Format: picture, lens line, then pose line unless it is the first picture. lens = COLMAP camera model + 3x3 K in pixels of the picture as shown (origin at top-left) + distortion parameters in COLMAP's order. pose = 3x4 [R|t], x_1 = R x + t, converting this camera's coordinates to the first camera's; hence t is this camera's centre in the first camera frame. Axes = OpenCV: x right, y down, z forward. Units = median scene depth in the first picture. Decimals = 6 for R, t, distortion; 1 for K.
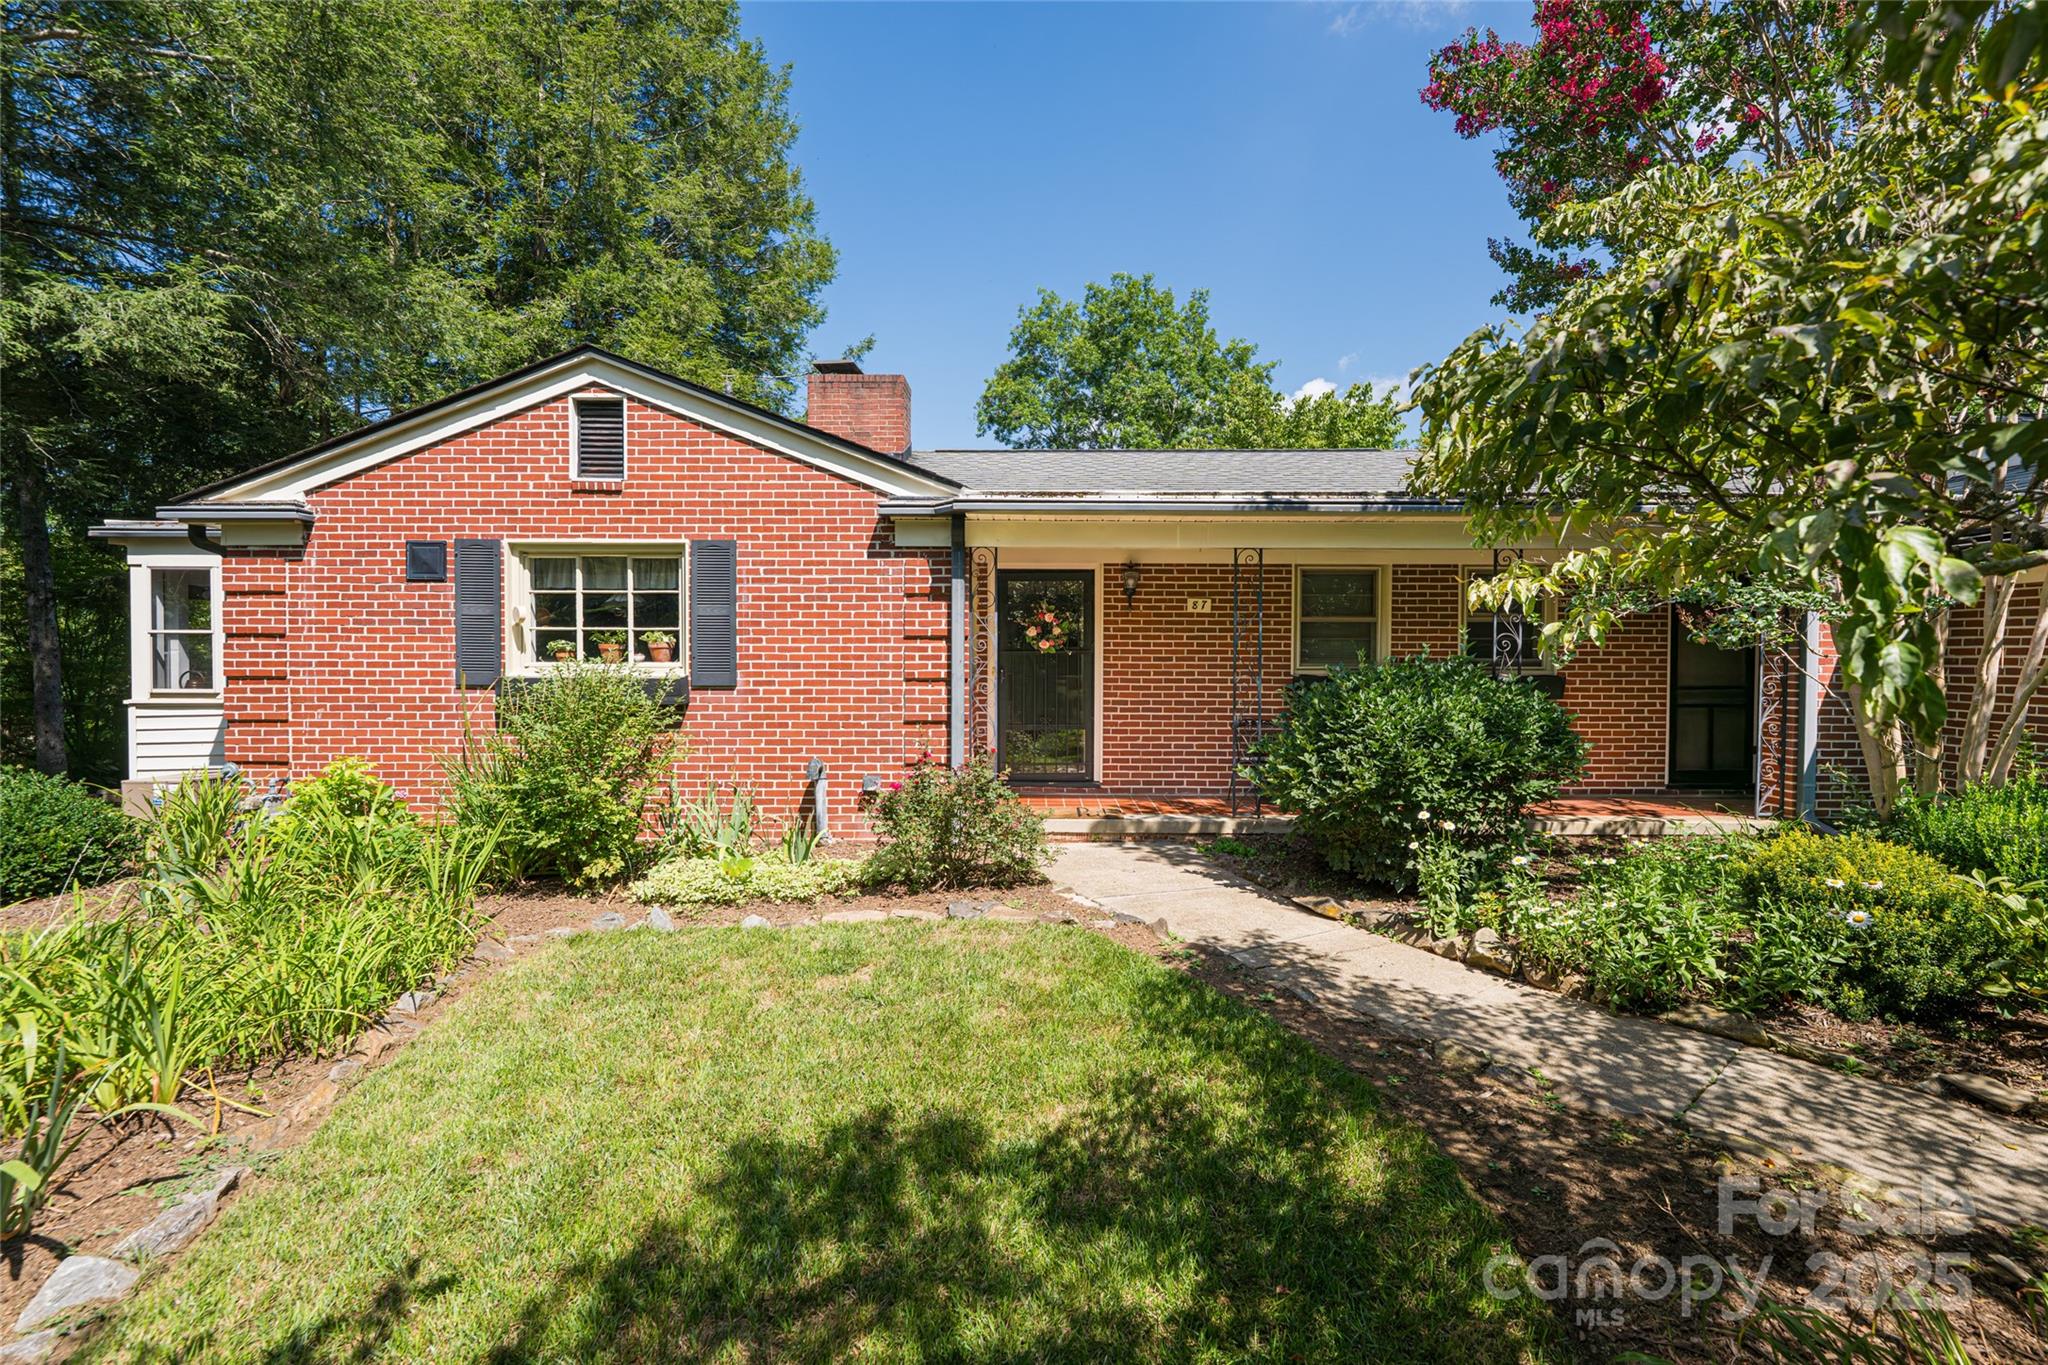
lens RADIAL K [[881.1, 0, 1024.0], [0, 881.1, 682.5], [0, 0, 1]] dist [-0.001015, 0.000489]
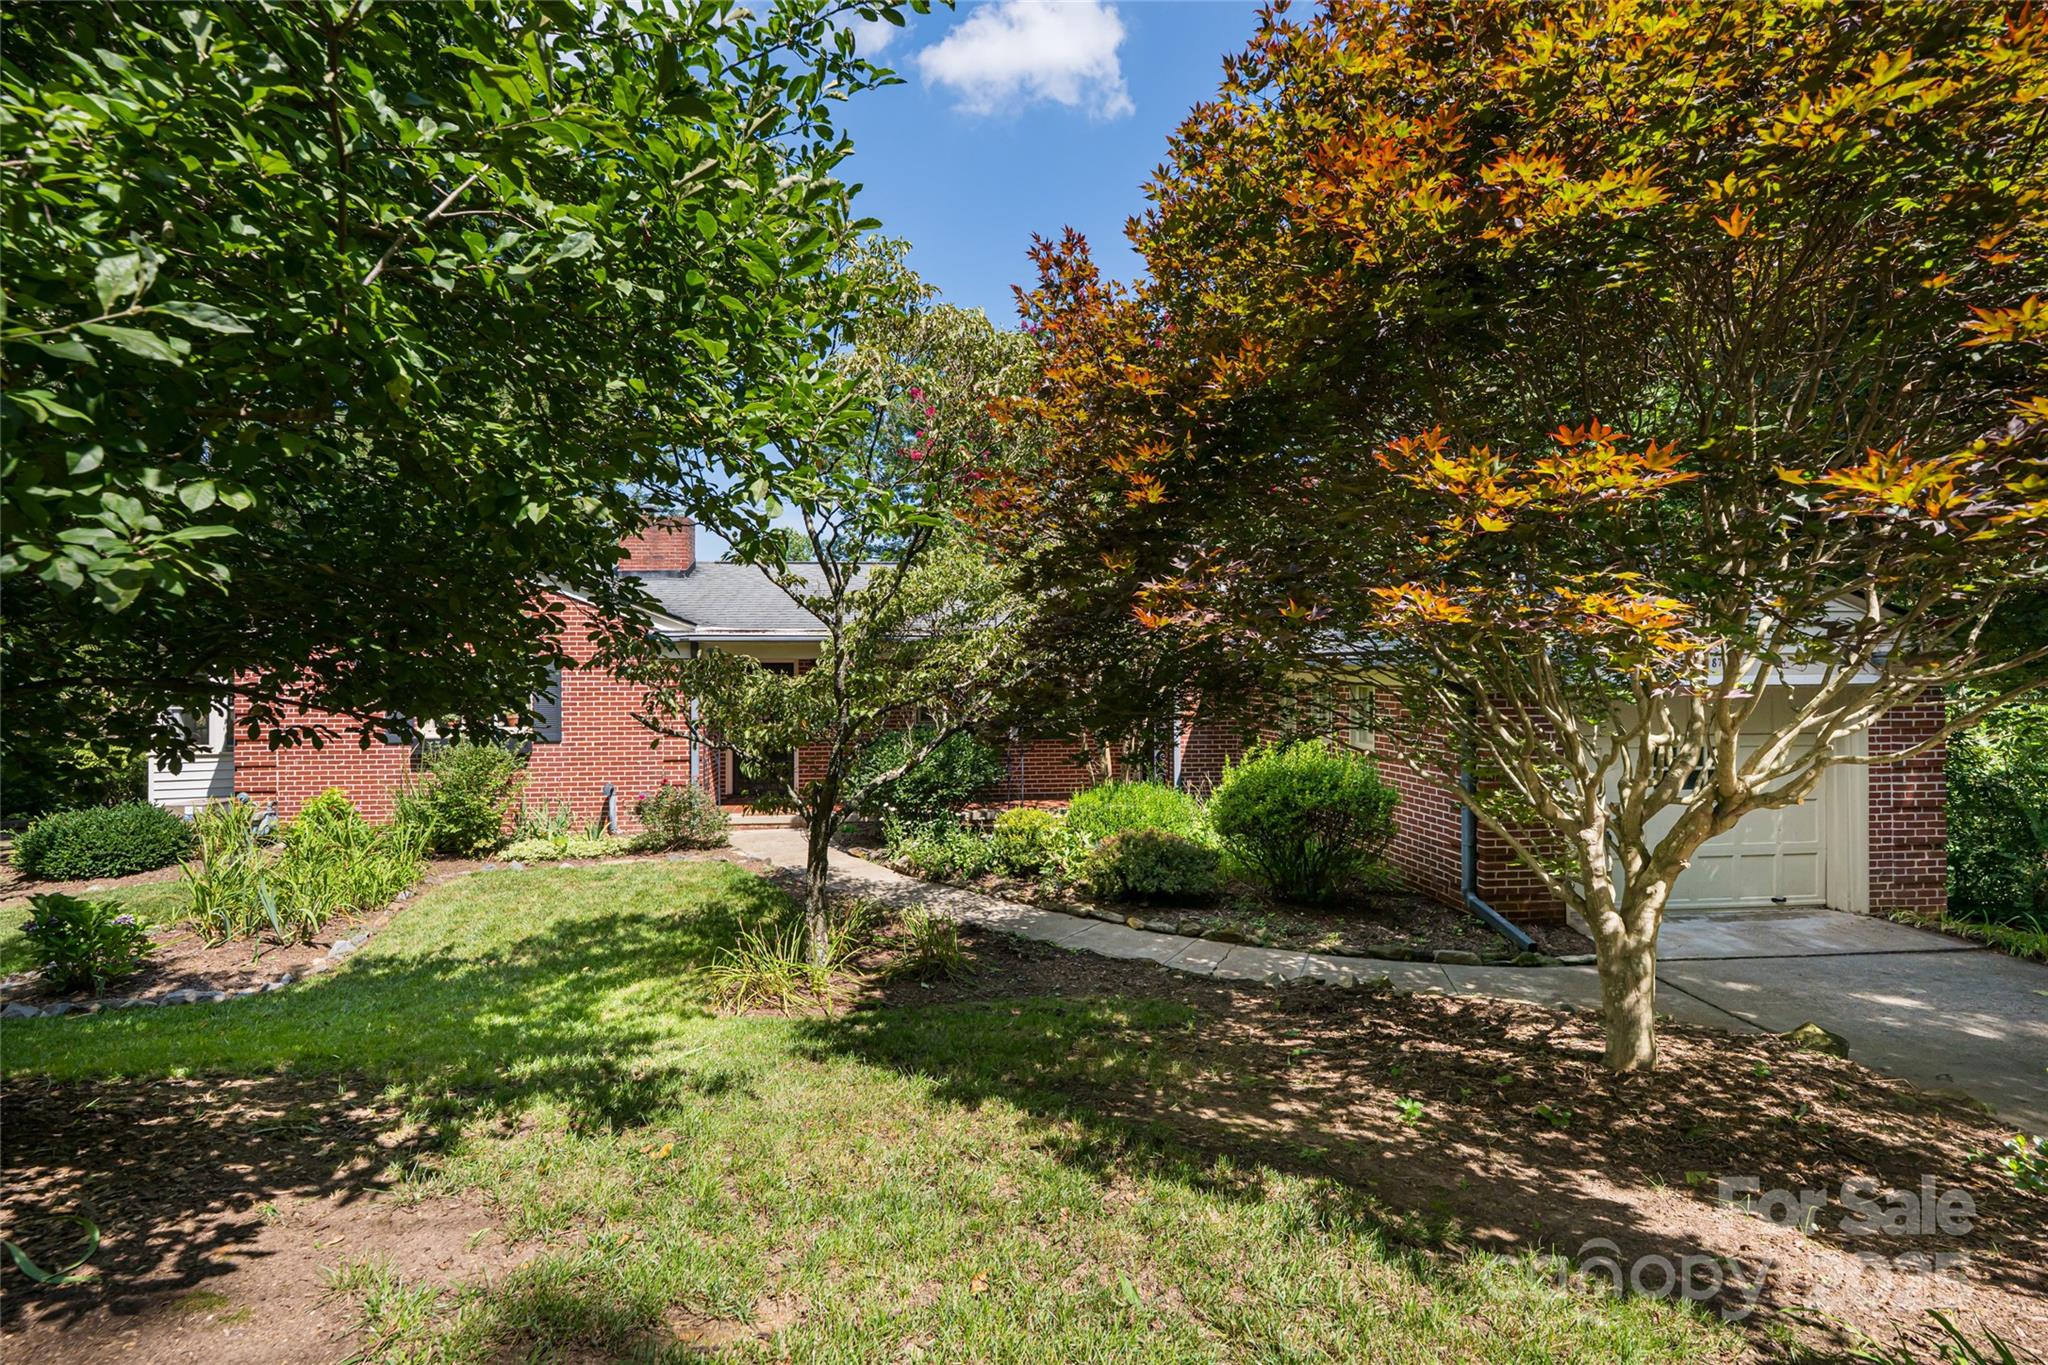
lens RADIAL K [[894.2, 0, 1024.0], [0, 894.2, 682.5], [0, 0, 1]] dist [-0.028816, 0.000034]
pose [[0.990218, -0.007201, 0.139345, 0.408808], [0.009195, 0.999864, -0.013670, -0.100018], [-0.139228, 0.014818, 0.990150, -1.047333]]
